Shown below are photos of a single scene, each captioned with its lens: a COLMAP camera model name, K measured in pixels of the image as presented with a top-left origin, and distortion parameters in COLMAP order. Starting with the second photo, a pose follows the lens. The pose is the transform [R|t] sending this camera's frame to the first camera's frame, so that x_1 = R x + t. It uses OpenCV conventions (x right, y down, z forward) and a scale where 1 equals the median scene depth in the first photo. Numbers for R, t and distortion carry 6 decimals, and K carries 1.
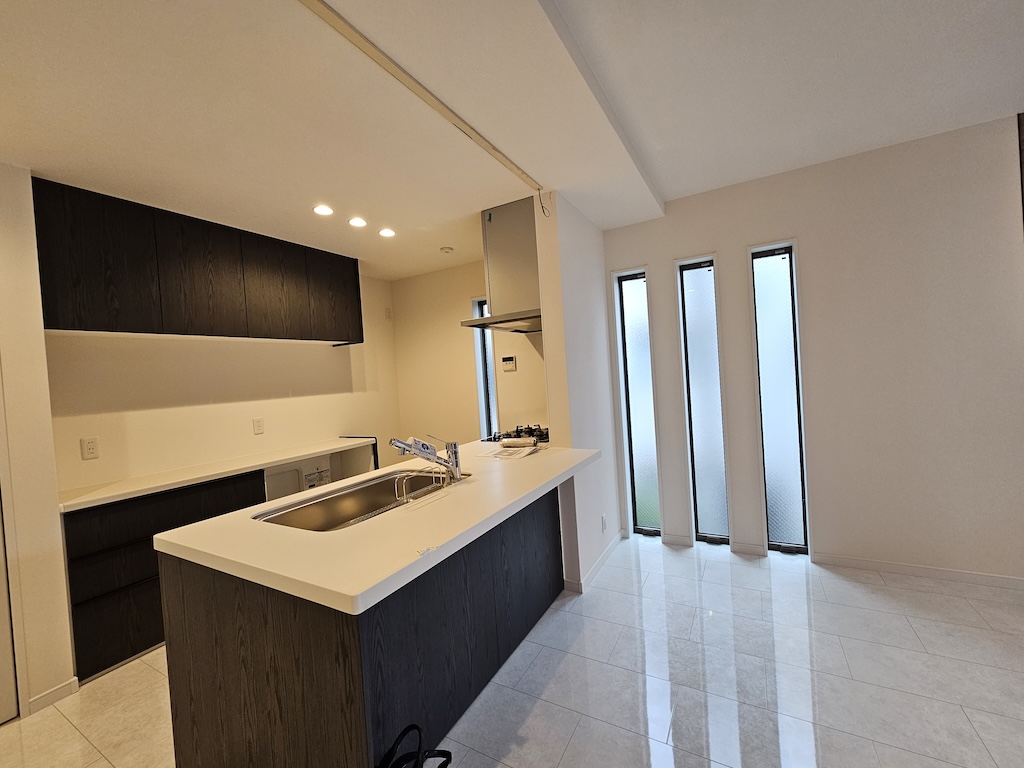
lens RADIAL K [[415.1, 0, 512.0], [0, 415.1, 384.0], [0, 0, 1]] dist [-0.001073, 0.000071]
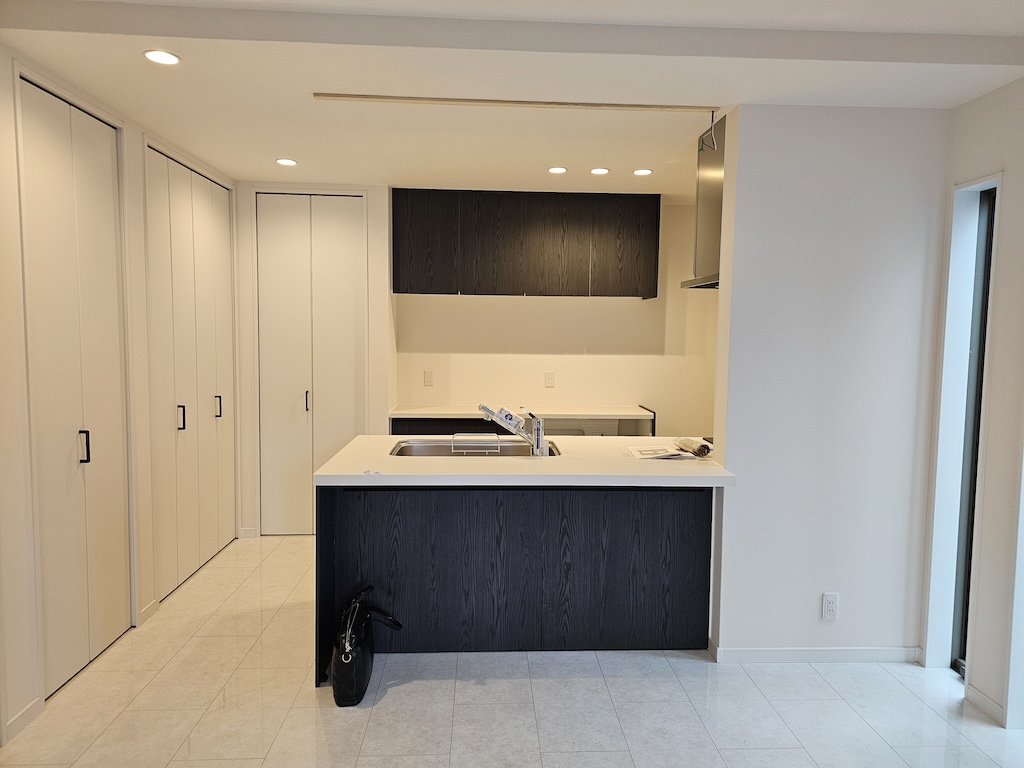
lens RADIAL K [[681.7, 0, 524.9], [0, 681.7, 380.7], [0, 0, 1]] dist [0.099902, -0.094025]
pose [[0.542839, 0.137687, -0.828474, 0.857694], [-0.064943, 0.990398, 0.122046, -0.111548], [0.837322, -0.012448, 0.546568, 0.039964]]
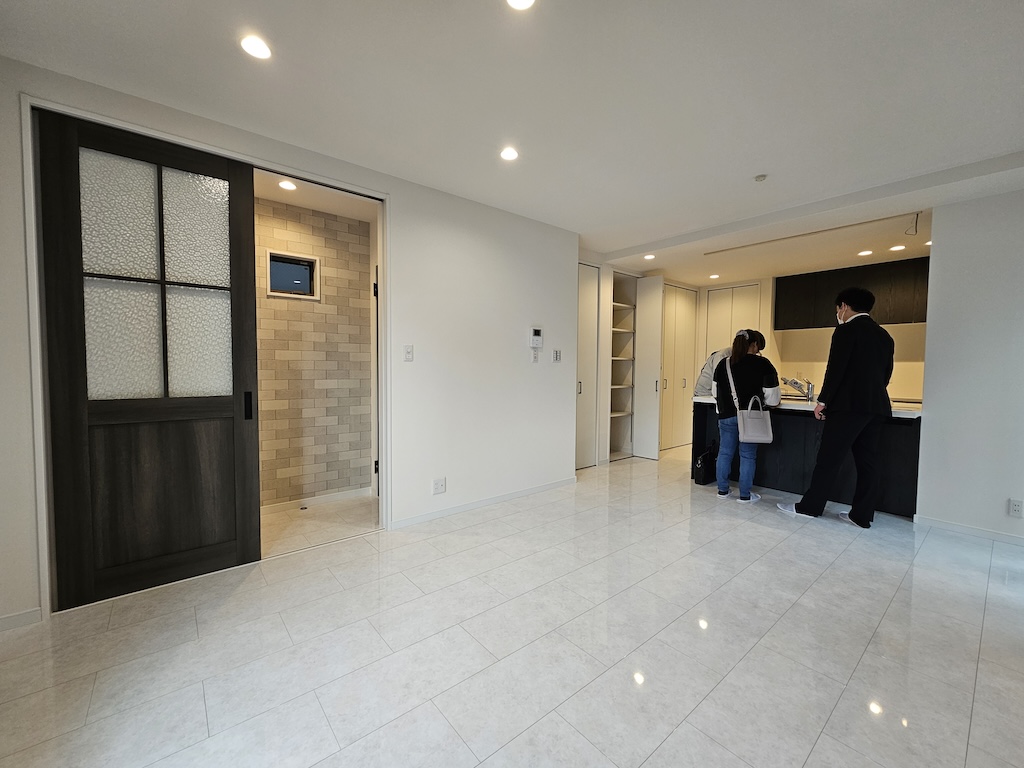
lens RADIAL K [[415.1, 0, 512.0], [0, 415.1, 384.0], [0, 0, 1]] dist [-0.001073, 0.000071]
pose [[-0.353684, 0.107365, -0.929183, 1.613110], [-0.005078, 0.993155, 0.116689, -0.065585], [0.935351, 0.045990, -0.350718, 0.236299]]
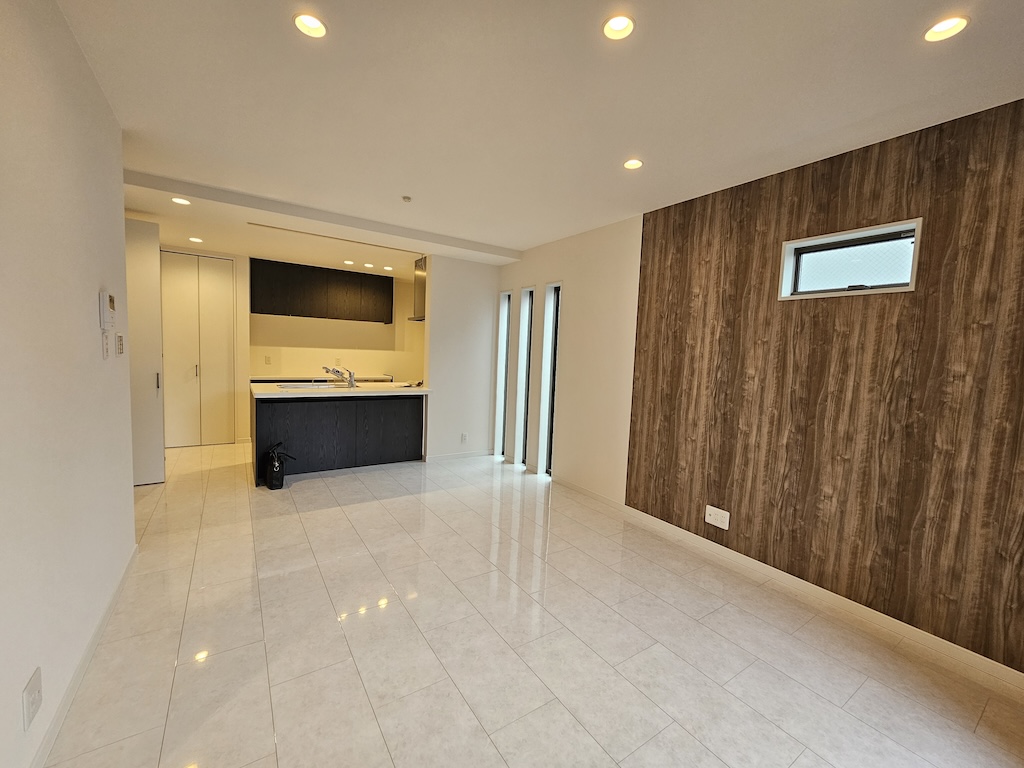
lens RADIAL K [[419.5, 0, 512.0], [0, 419.5, 384.0], [0, 0, 1]] dist [0.005493, -0.000286]
pose [[0.886214, 0.136875, -0.442594, 1.241829], [-0.107755, 0.990057, 0.090421, -0.079343], [0.450570, -0.032441, 0.892152, -0.528205]]
